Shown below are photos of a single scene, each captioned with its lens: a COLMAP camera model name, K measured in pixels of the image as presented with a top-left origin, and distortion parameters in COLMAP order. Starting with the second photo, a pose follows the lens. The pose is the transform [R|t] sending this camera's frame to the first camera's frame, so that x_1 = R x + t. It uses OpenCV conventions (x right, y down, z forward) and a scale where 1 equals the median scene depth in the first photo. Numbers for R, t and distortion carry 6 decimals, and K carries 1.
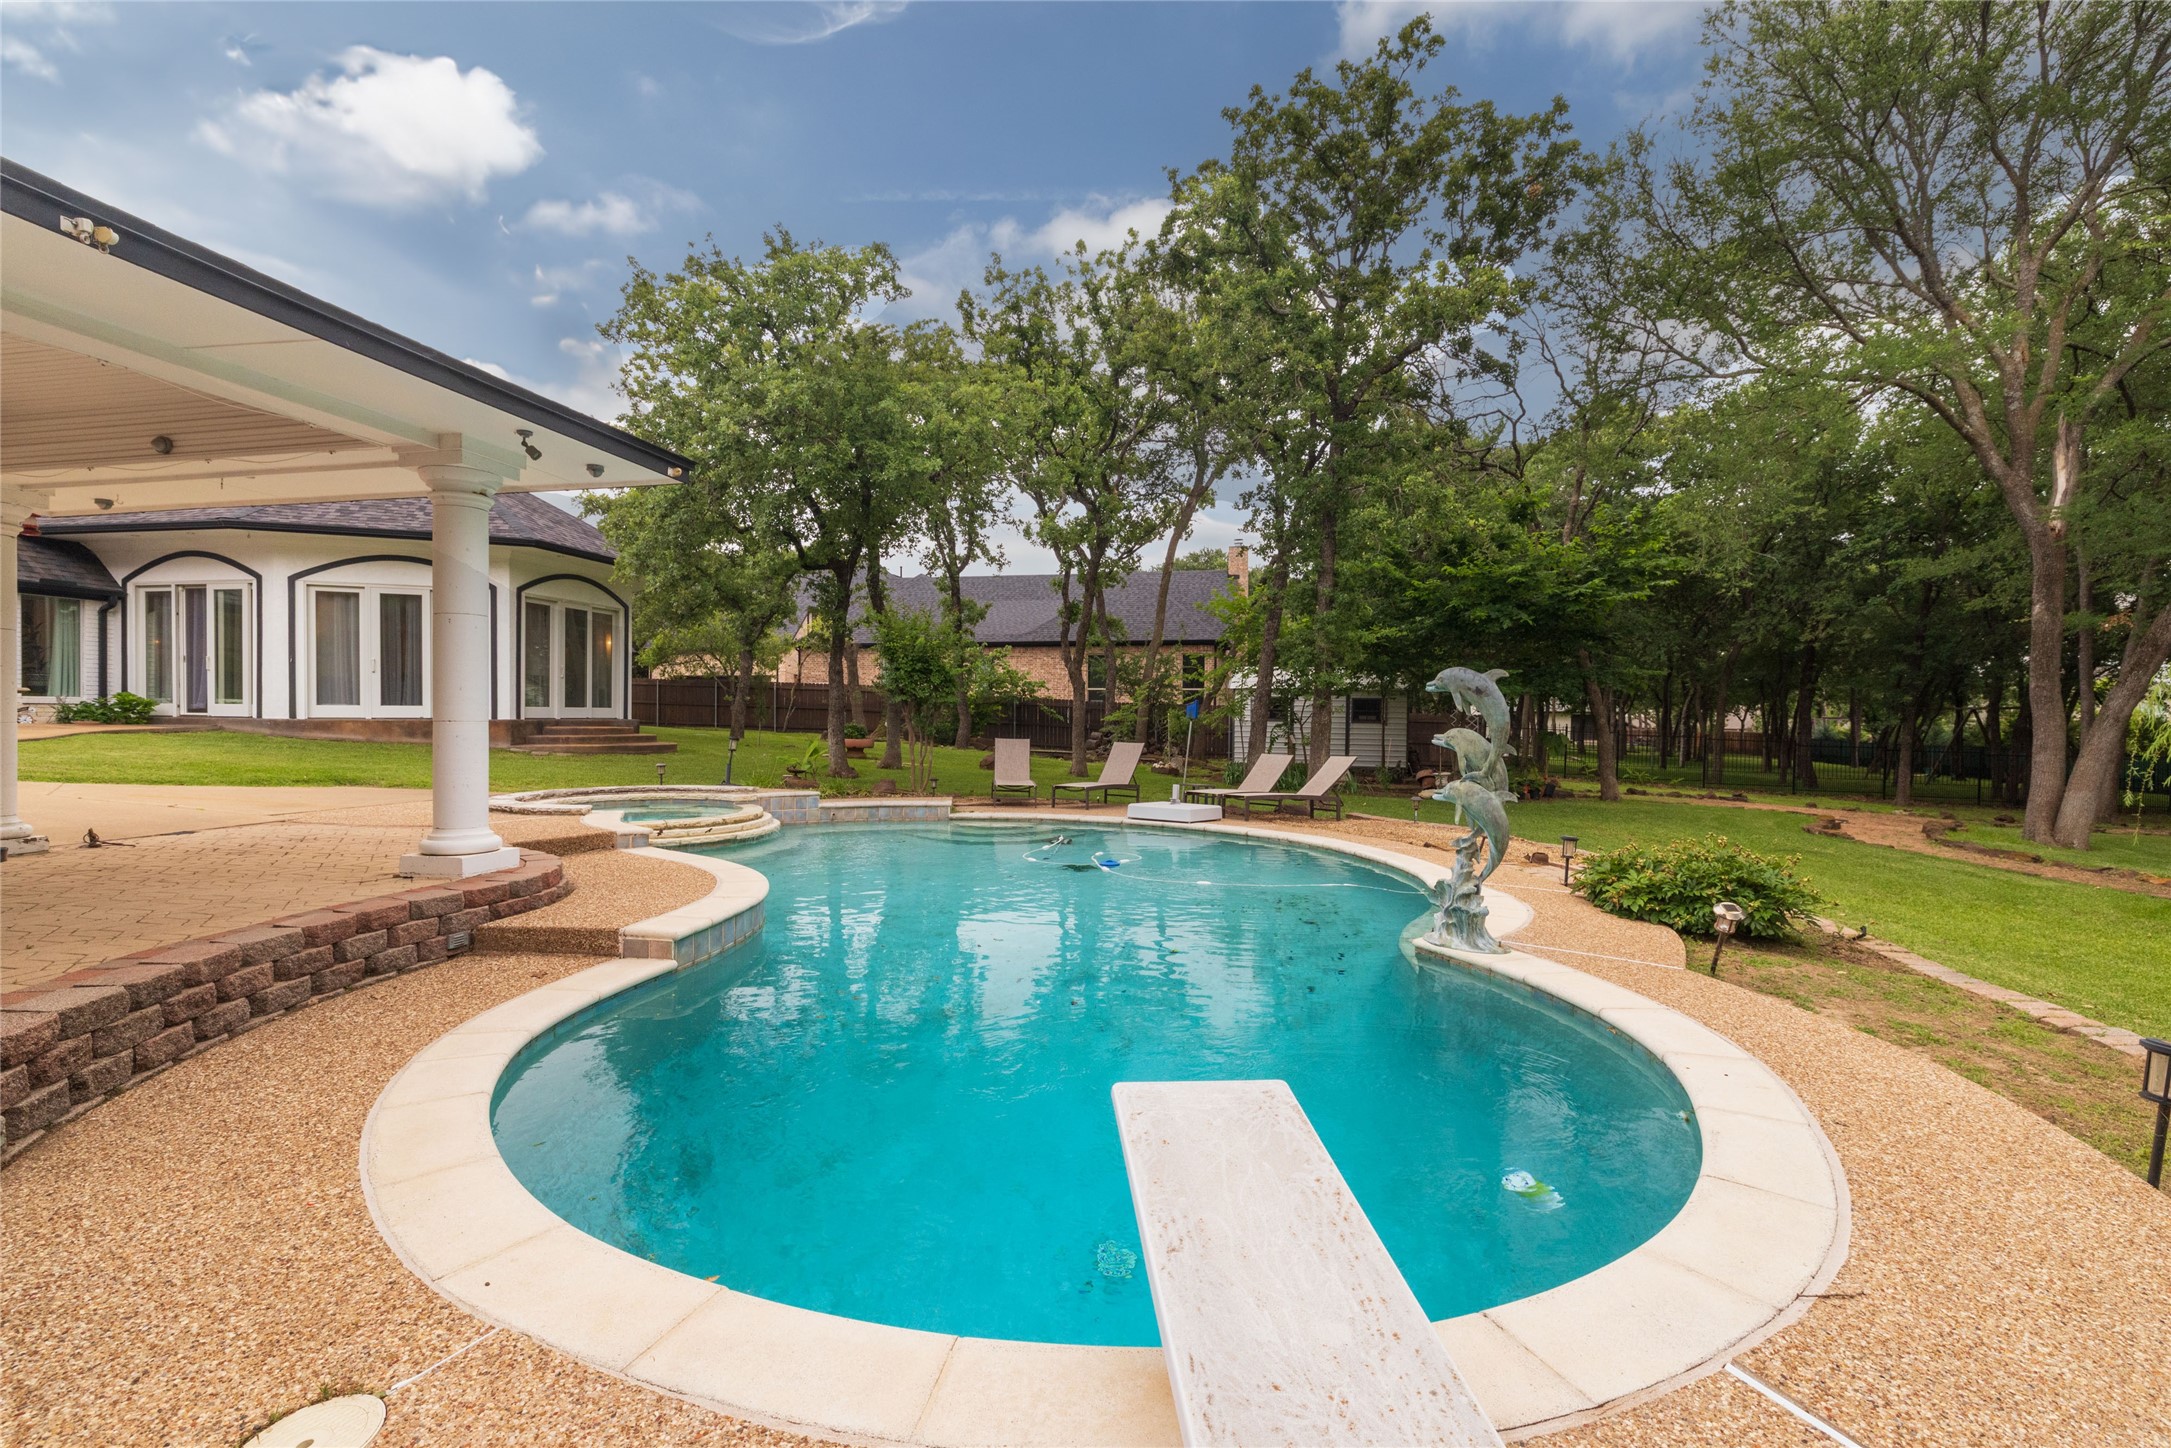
lens RADIAL K [[958.0, 0, 1085.5], [0, 958.0, 724.0], [0, 0, 1]] dist [-0.001902, -0.000286]
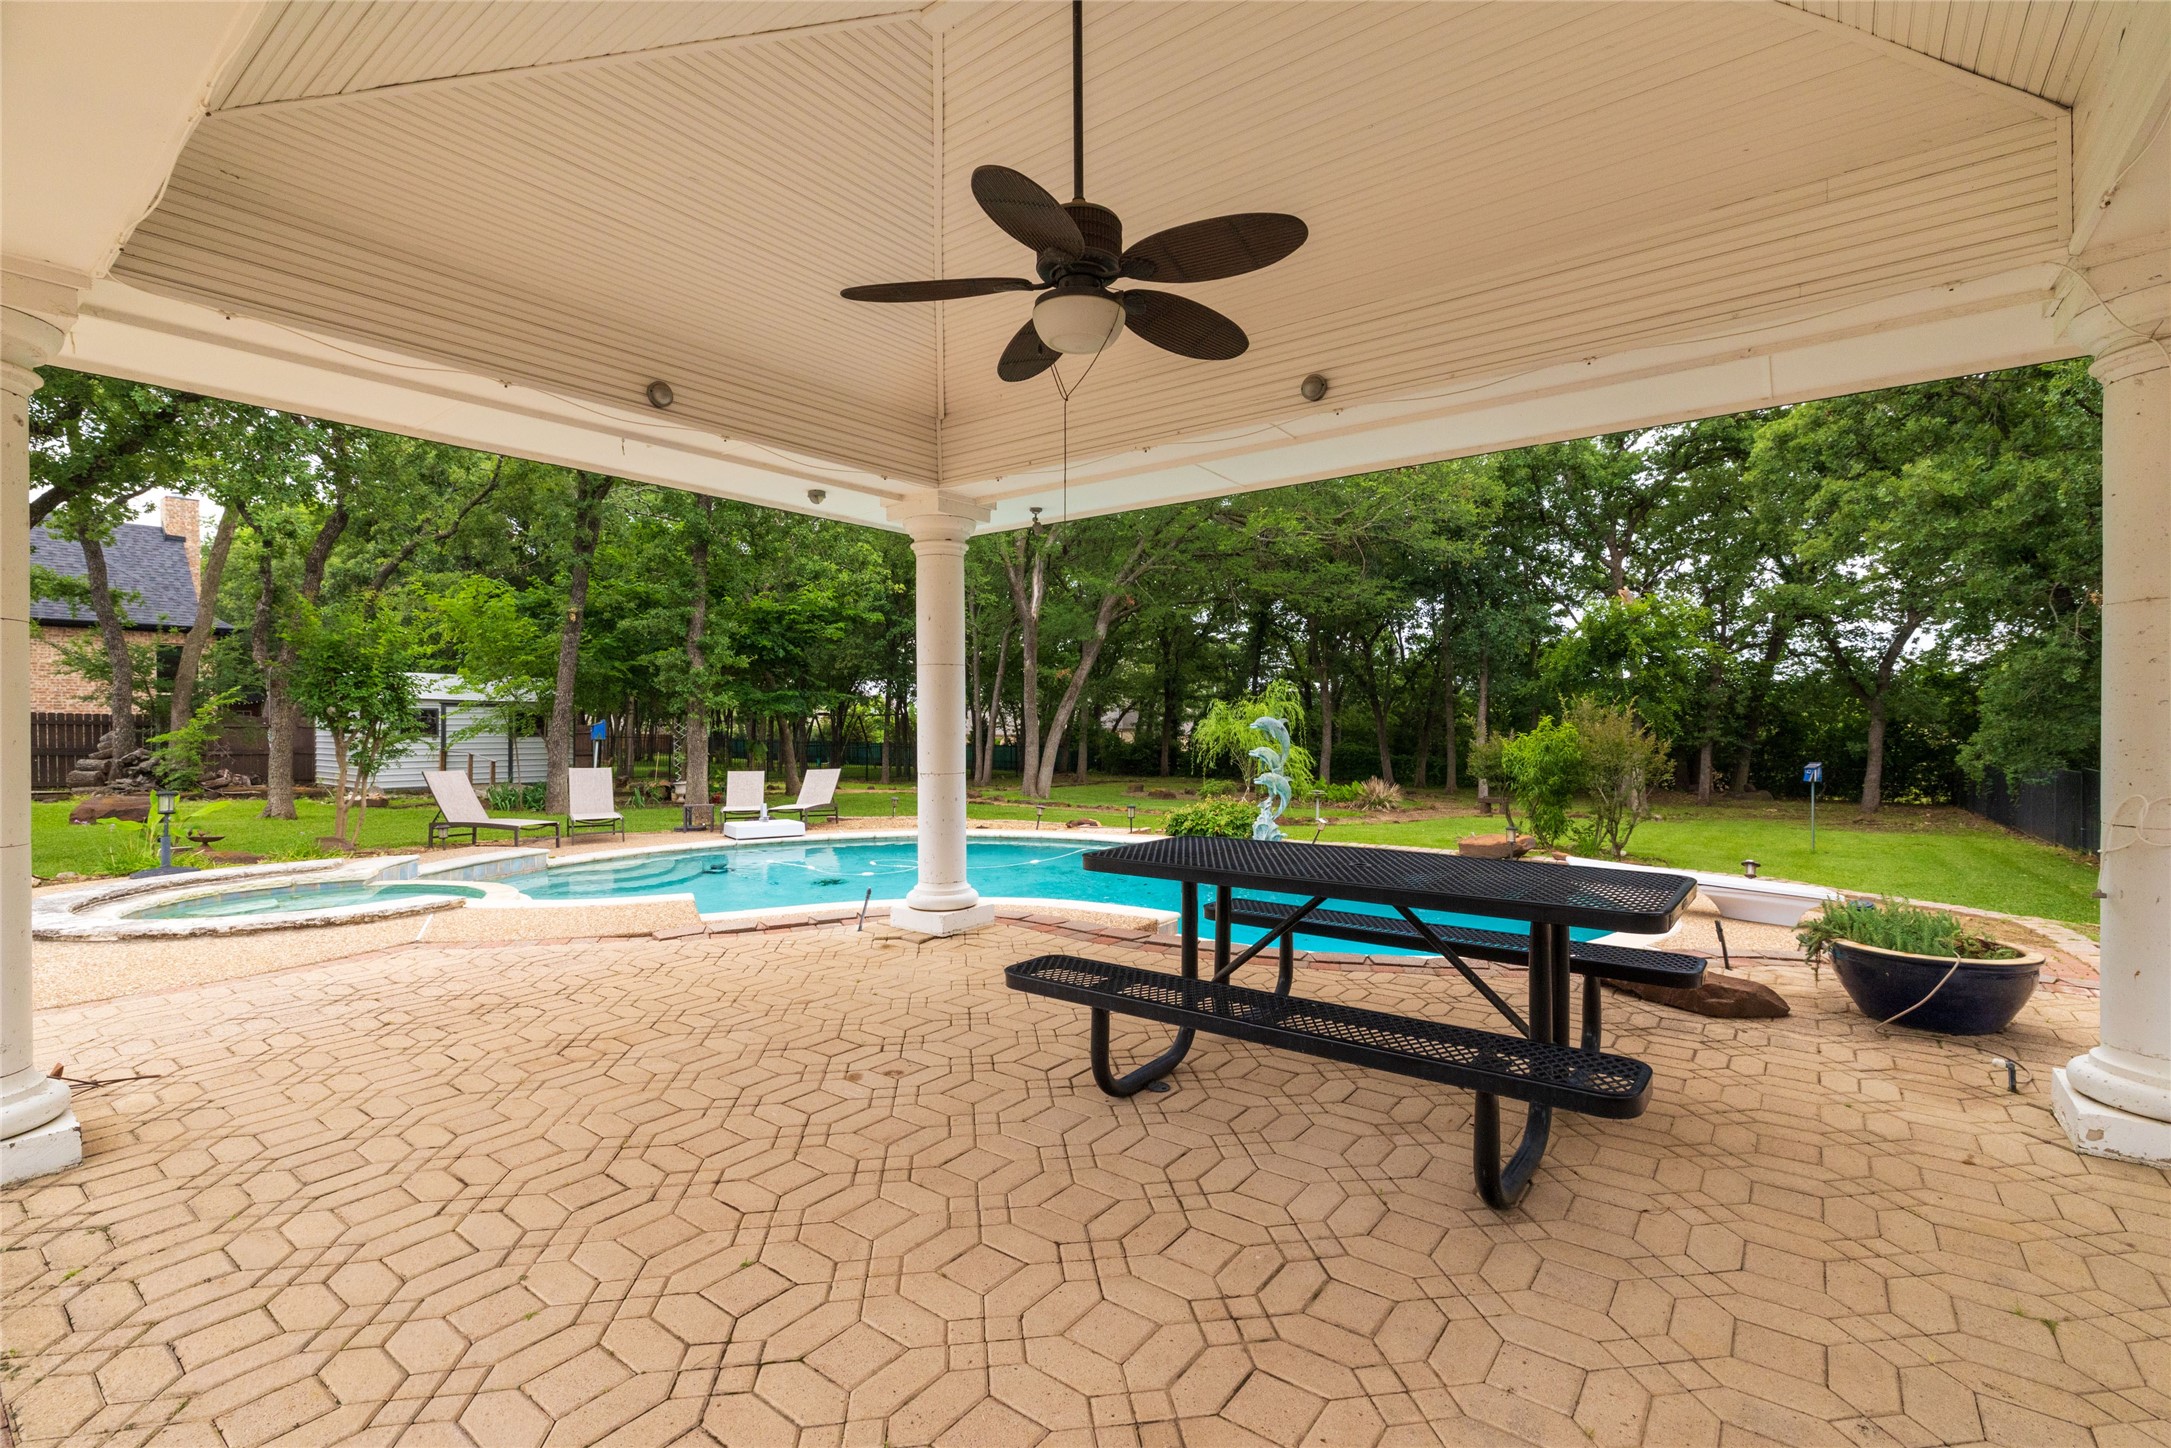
lens RADIAL K [[958.0, 0, 1085.5], [0, 958.0, 724.0], [0, 0, 1]] dist [-0.001902, -0.000286]
pose [[0.439159, -0.010256, 0.898351, -0.475172], [0.011608, 0.999916, 0.005741, -0.018318], [-0.898334, 0.007907, 0.439241, 0.137854]]
